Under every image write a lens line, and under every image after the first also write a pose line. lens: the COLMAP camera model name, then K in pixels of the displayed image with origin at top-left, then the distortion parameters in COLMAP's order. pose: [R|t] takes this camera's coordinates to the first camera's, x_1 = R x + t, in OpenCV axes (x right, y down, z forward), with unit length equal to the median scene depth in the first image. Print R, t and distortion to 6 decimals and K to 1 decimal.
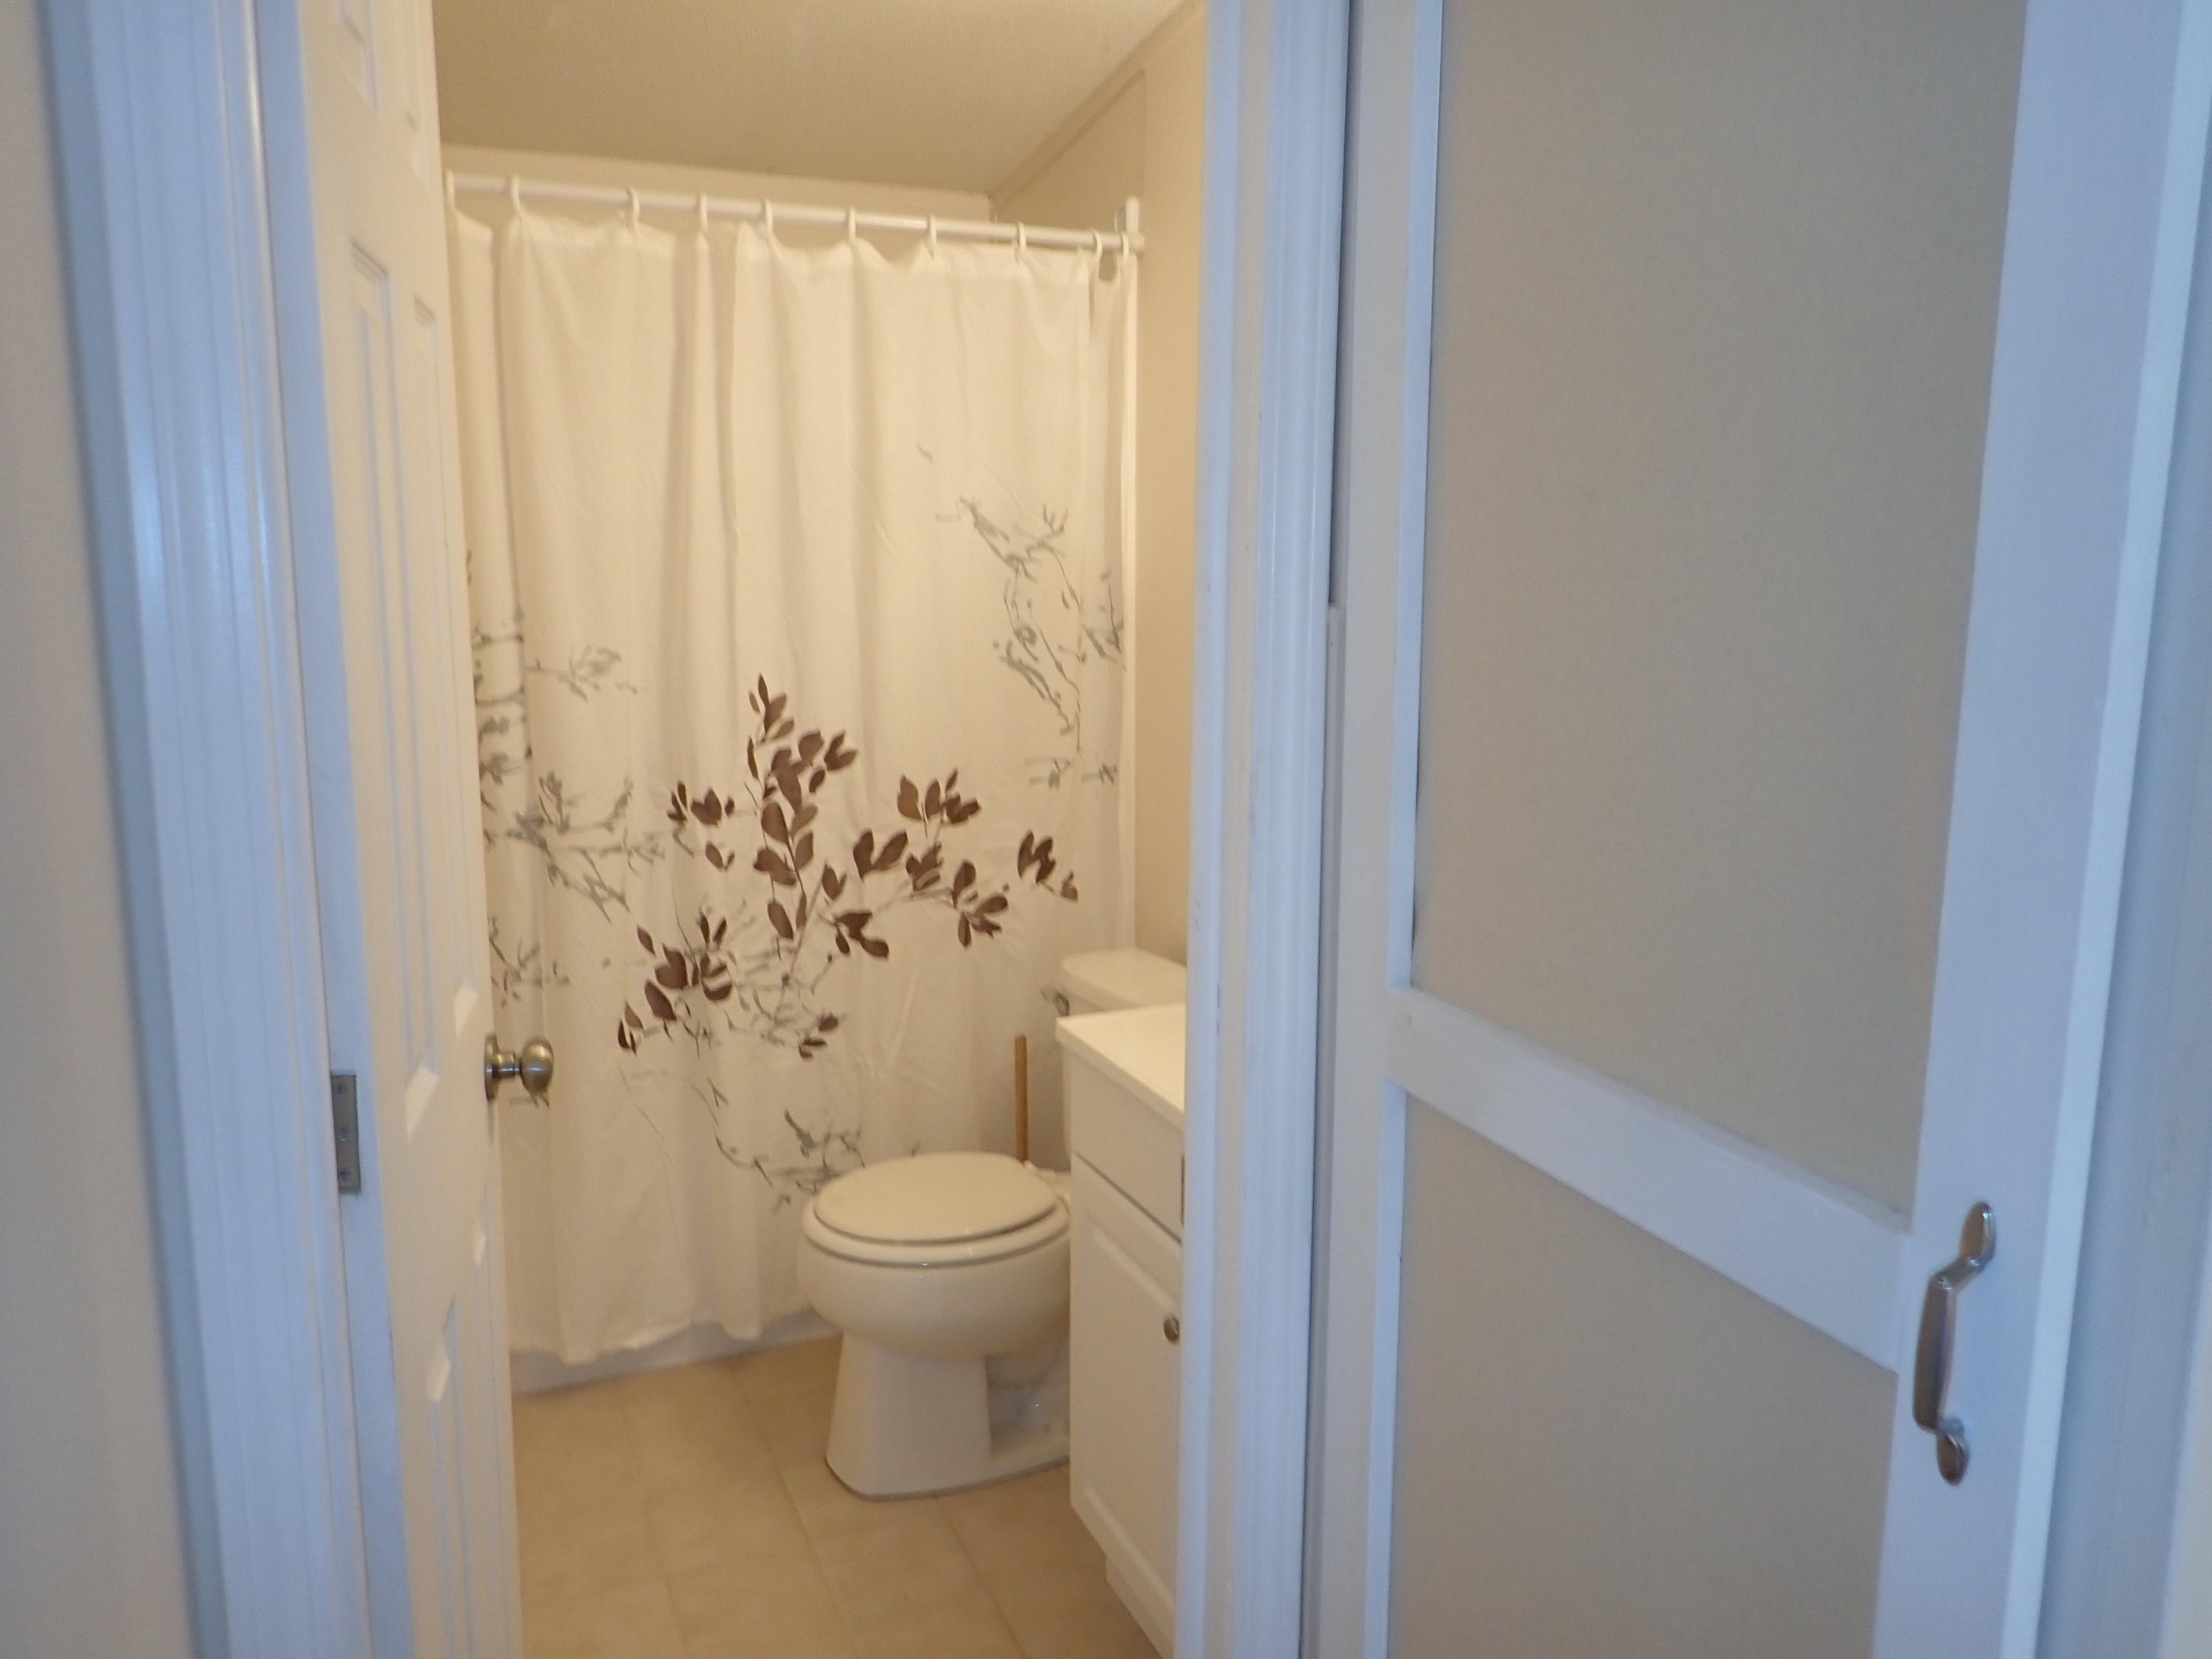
lens RADIAL K [[1642.7, 0, 1106.7], [0, 1642.7, 829.7], [0, 0, 1]] dist [0.014149, -0.014354]
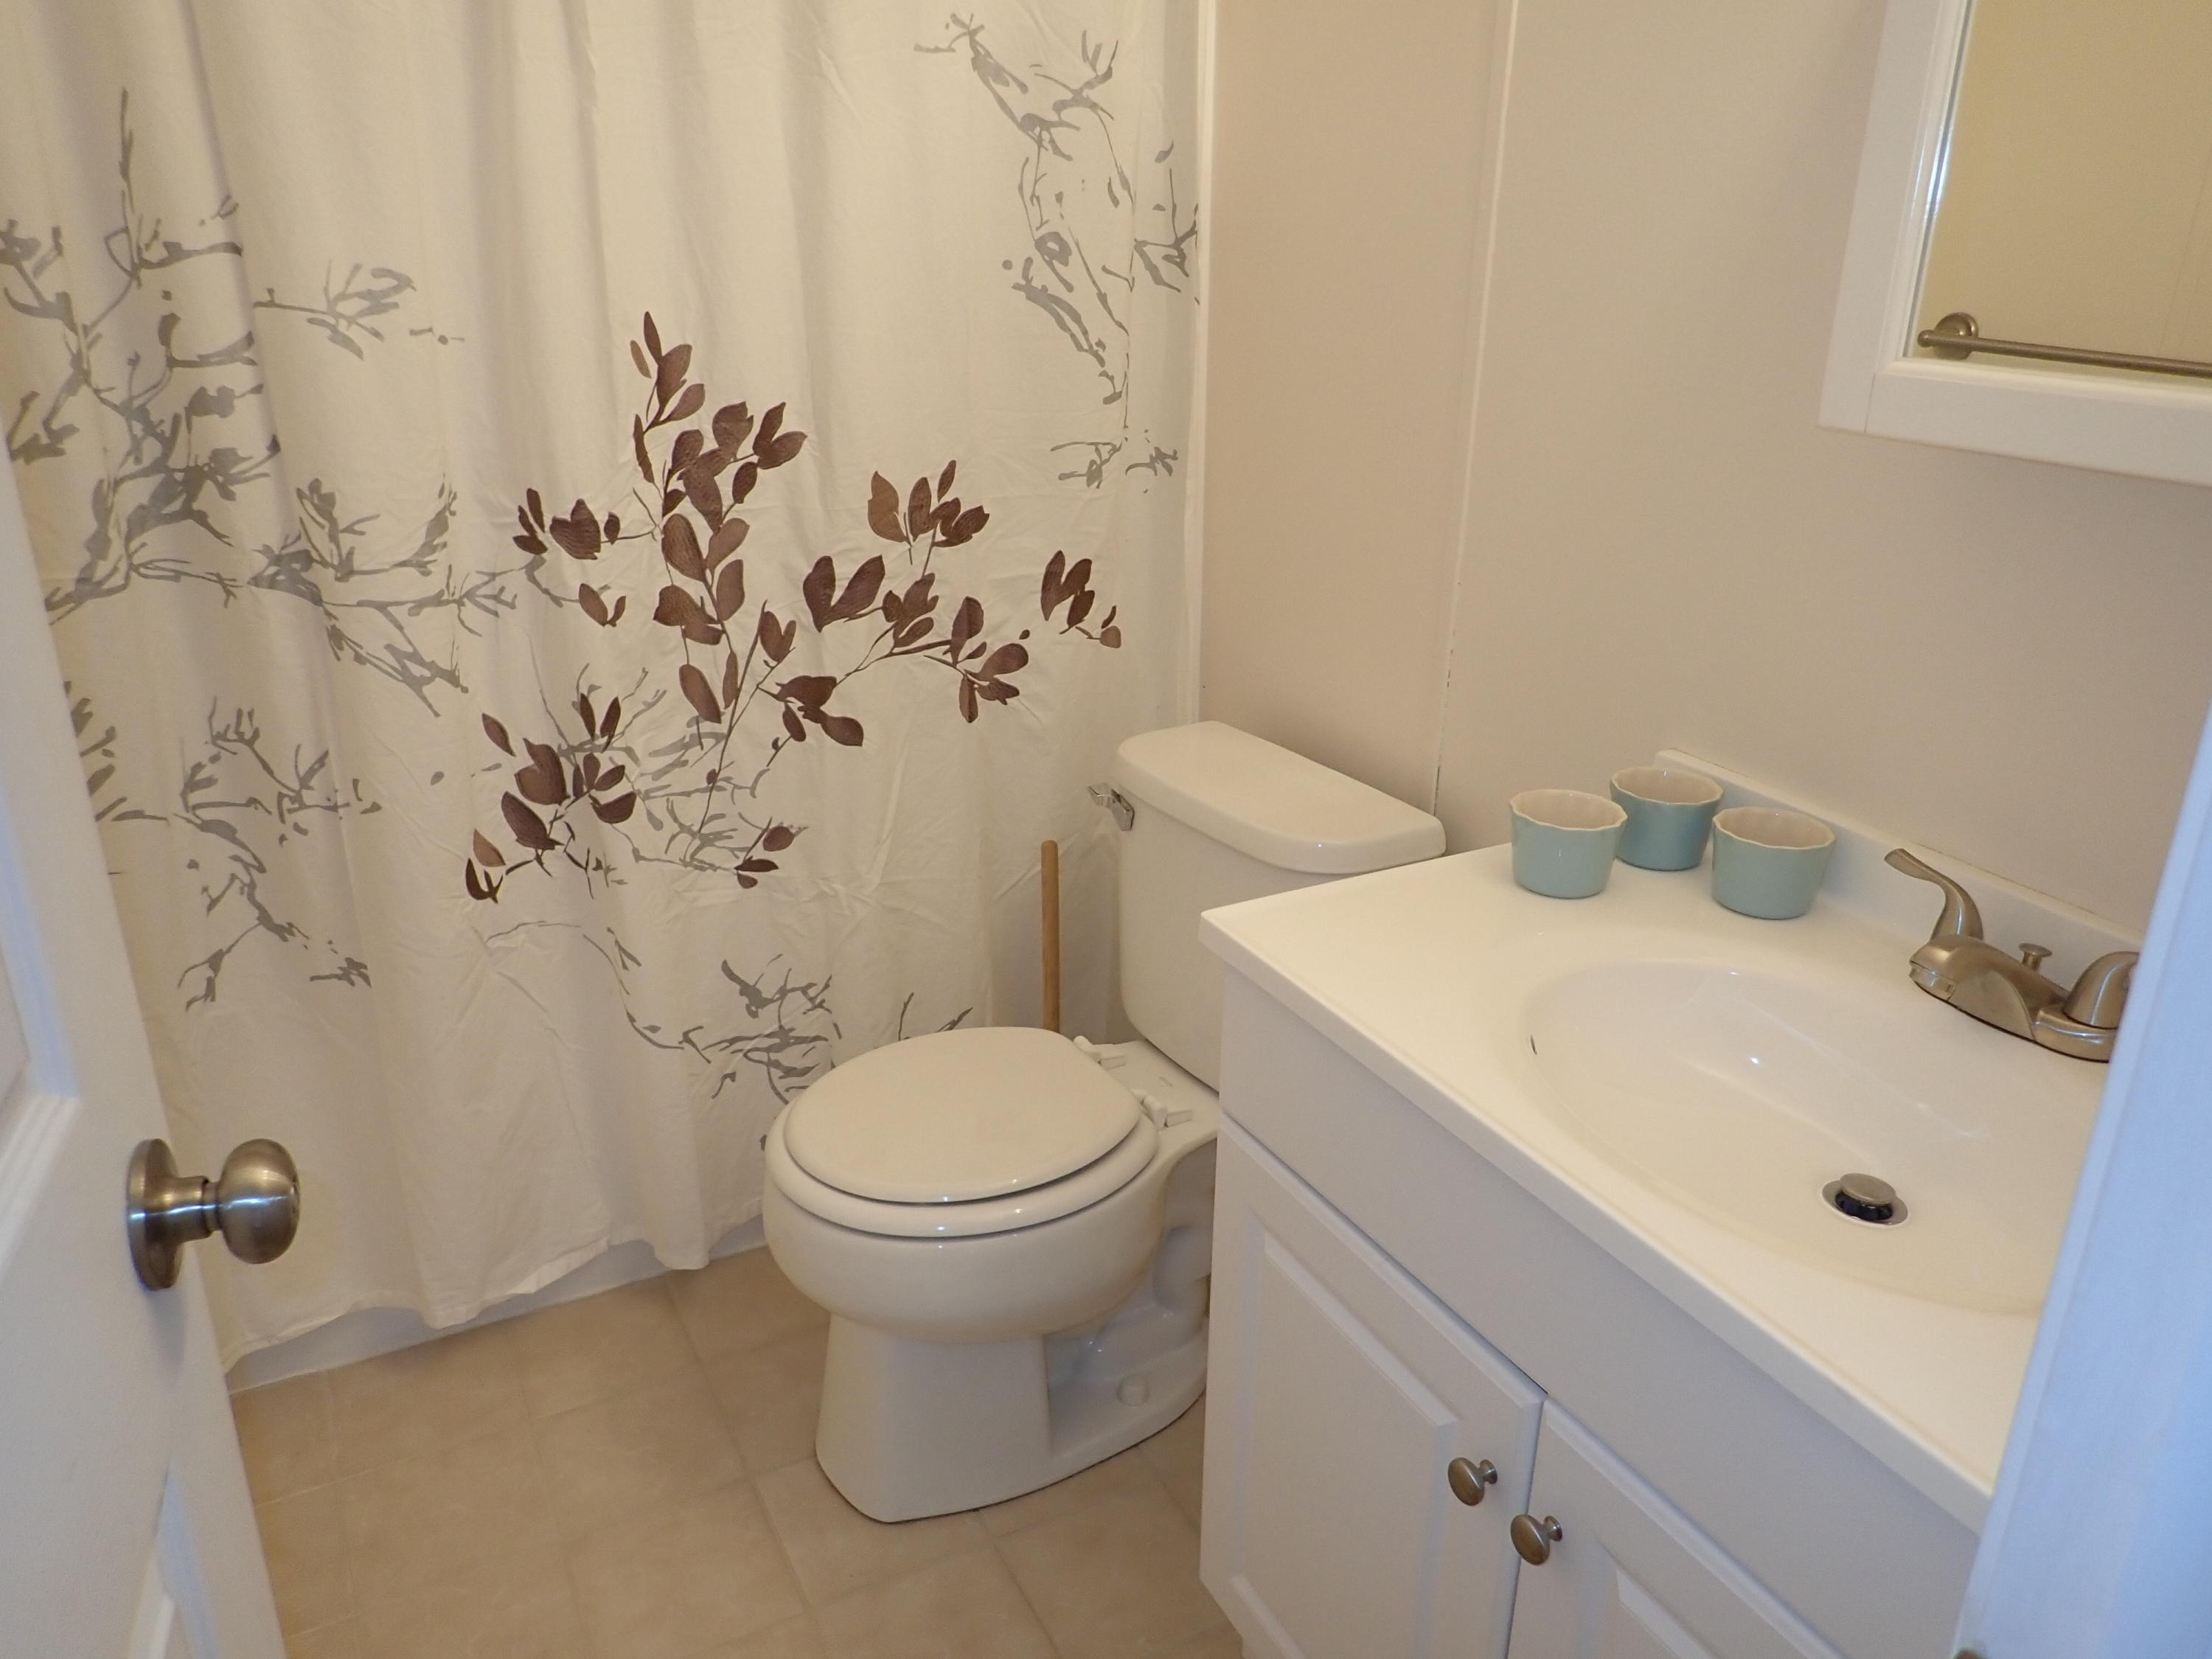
lens RADIAL K [[1642.7, 0, 1102.6], [0, 1642.7, 826.8], [0, 0, 1]] dist [0.014149, -0.014354]
pose [[0.997492, -0.023596, 0.066728, -0.081051], [0.009213, 0.978056, 0.208140, -0.030470], [-0.070175, -0.207003, 0.975820, 0.323483]]
